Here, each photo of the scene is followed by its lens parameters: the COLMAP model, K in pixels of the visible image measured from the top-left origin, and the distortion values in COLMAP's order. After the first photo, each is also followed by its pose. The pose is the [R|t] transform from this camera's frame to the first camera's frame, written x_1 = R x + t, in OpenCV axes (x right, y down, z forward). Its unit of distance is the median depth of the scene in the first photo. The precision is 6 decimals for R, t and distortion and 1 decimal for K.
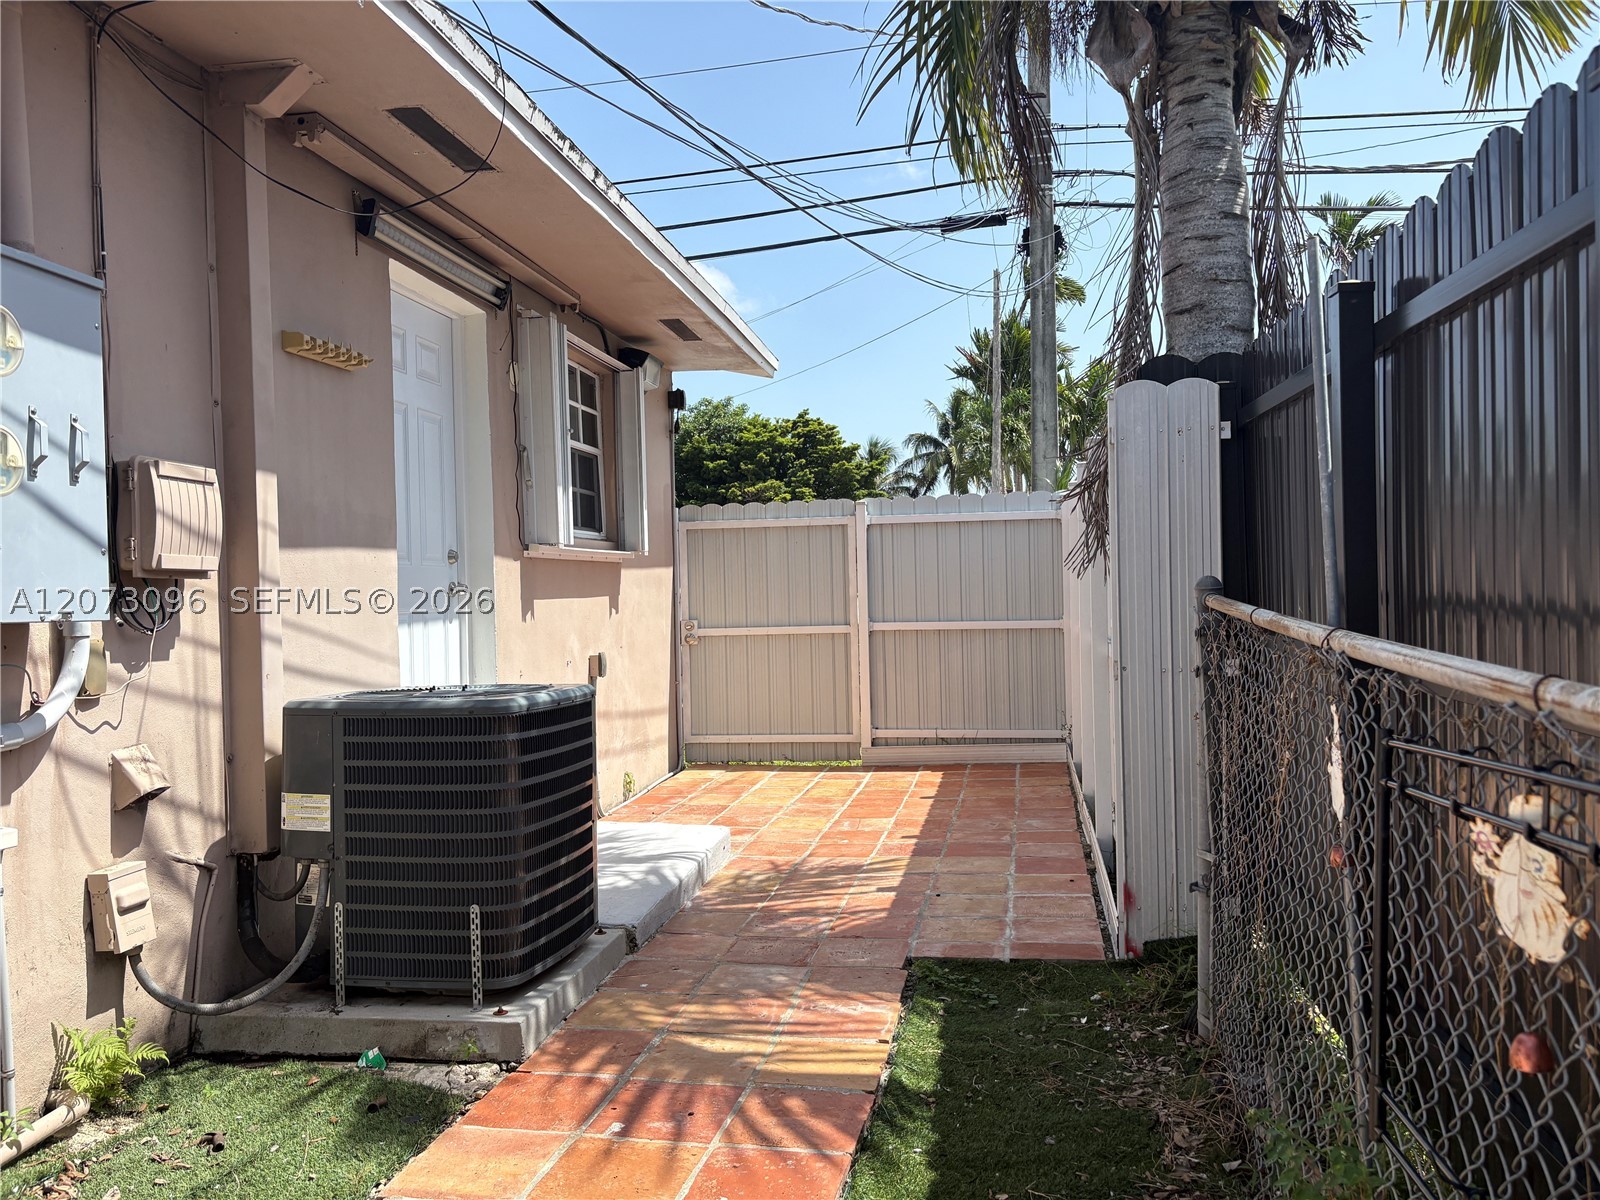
lens RADIAL K [[1121.5, 0, 800.0], [0, 1121.5, 600.0], [0, 0, 1]] dist [0.001495, -0.000834]
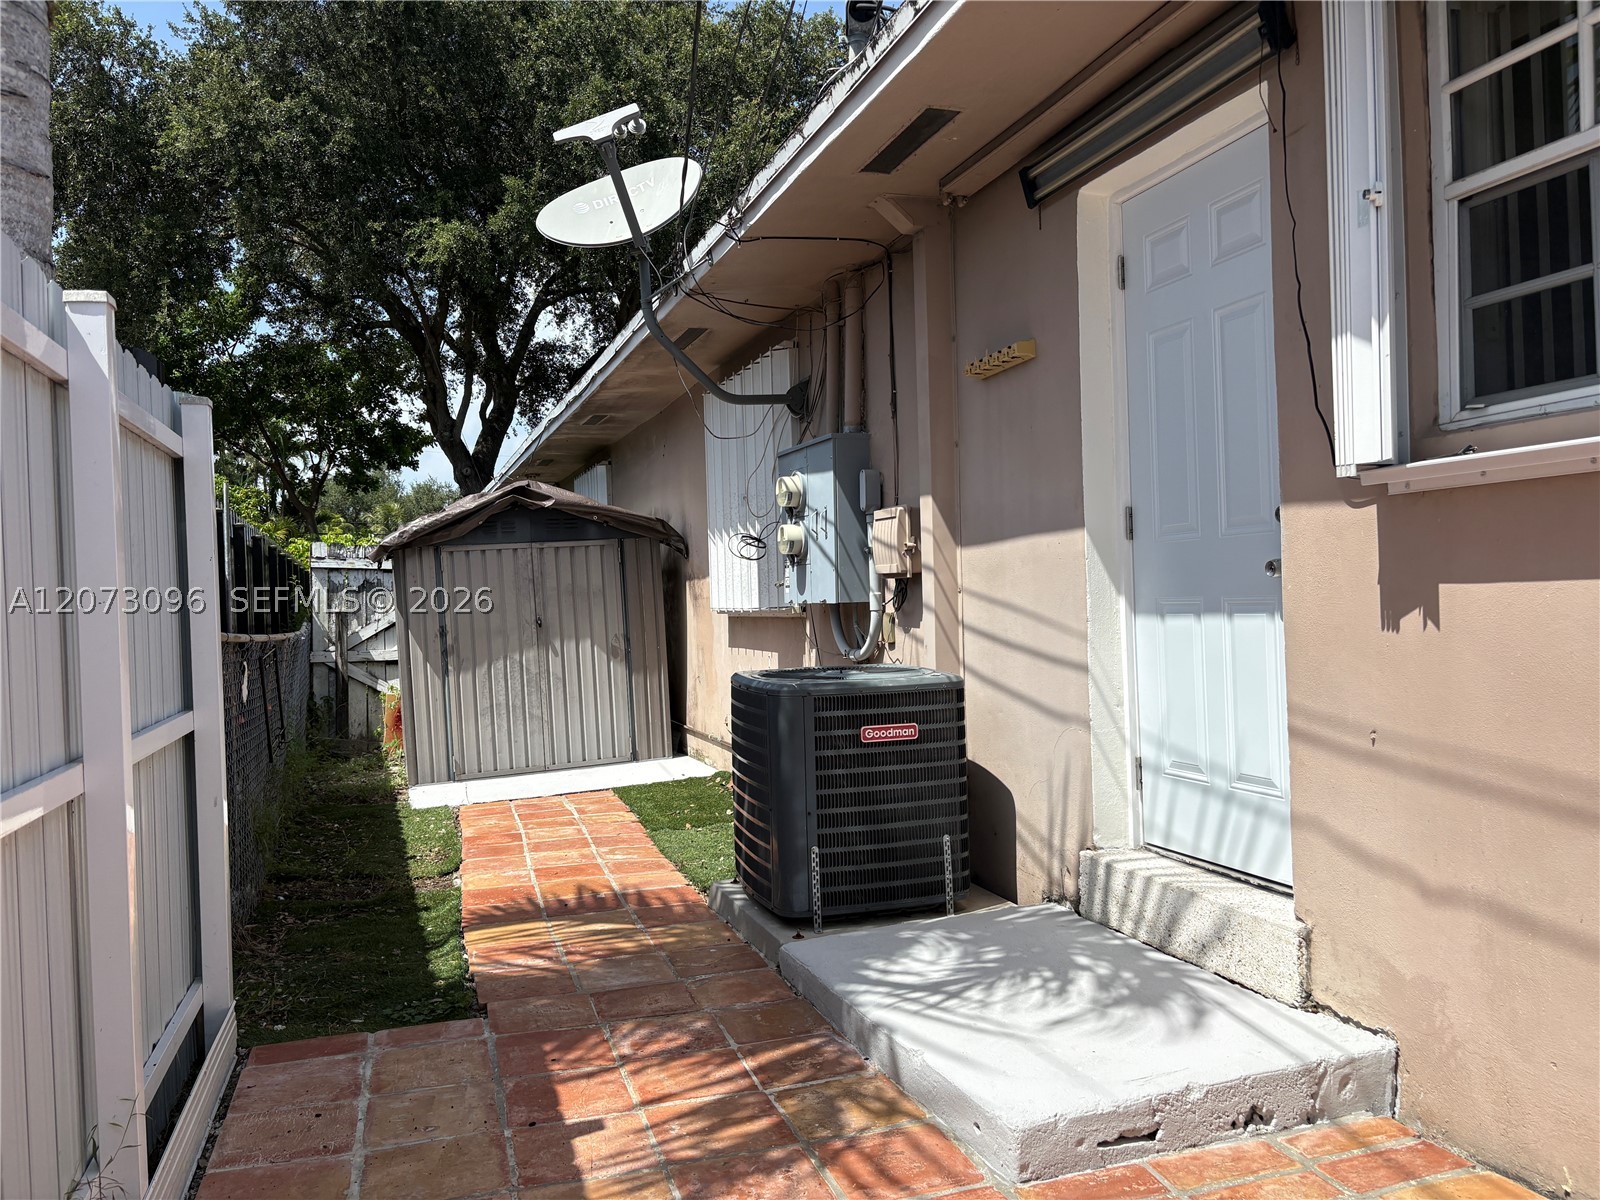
lens RADIAL K [[1121.5, 0, 800.0], [0, 1121.5, 600.0], [0, 0, 1]] dist [0.001495, -0.000834]
pose [[-0.865700, 0.057453, -0.497256, 0.271520], [0.049544, 0.998348, 0.029095, -0.026085], [0.498106, 0.000552, -0.867116, 1.672415]]
